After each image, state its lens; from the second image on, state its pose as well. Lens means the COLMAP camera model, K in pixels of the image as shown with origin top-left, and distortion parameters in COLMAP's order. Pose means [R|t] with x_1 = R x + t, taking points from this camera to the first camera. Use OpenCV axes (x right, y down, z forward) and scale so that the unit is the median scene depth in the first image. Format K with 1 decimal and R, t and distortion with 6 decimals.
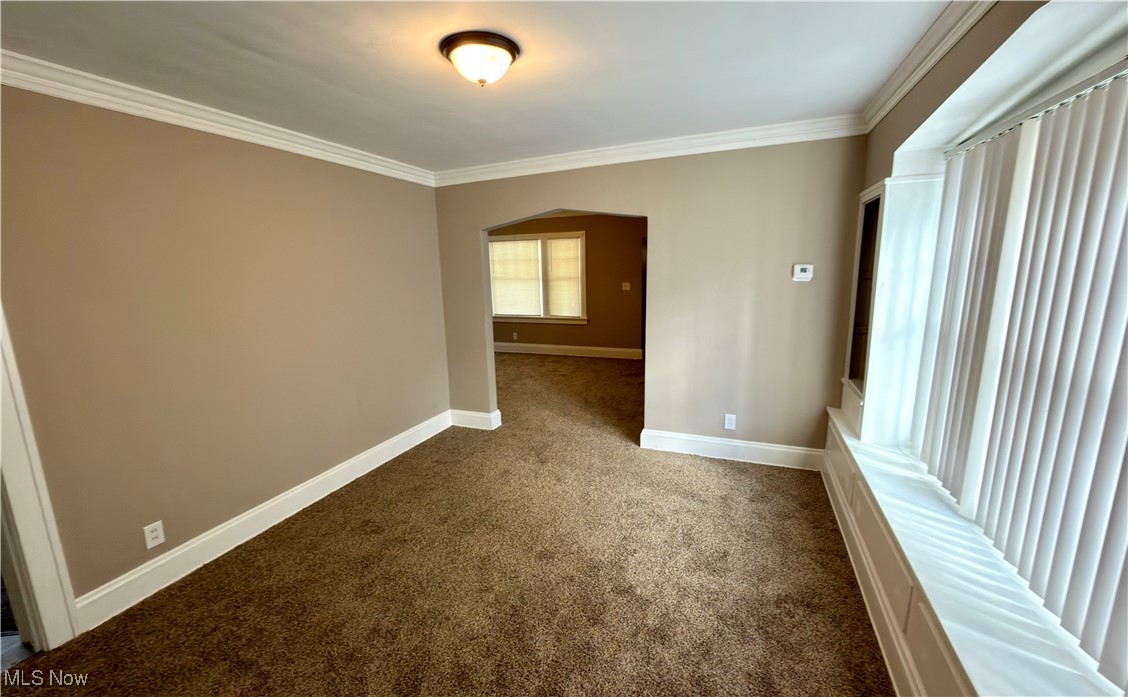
lens RADIAL K [[447.9, 0, 565.1], [0, 447.9, 351.9], [0, 0, 1]] dist [-0.000663, 0.000328]
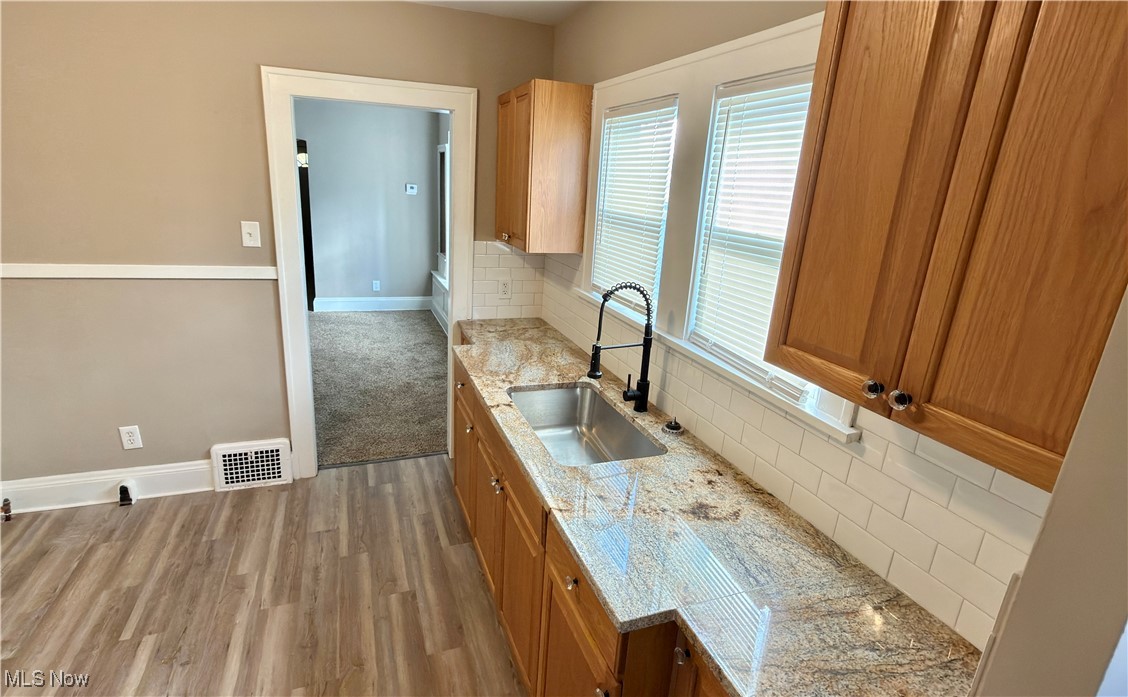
lens RADIAL K [[549.7, 0, 566.8], [0, 549.7, 347.6], [0, 0, 1]] dist [0.001788, 0.000027]
pose [[0.727655, -0.127384, 0.674011, -0.921013], [0.047899, 0.989643, 0.135326, 0.286915], [-0.684268, -0.066186, 0.726220, -1.685751]]
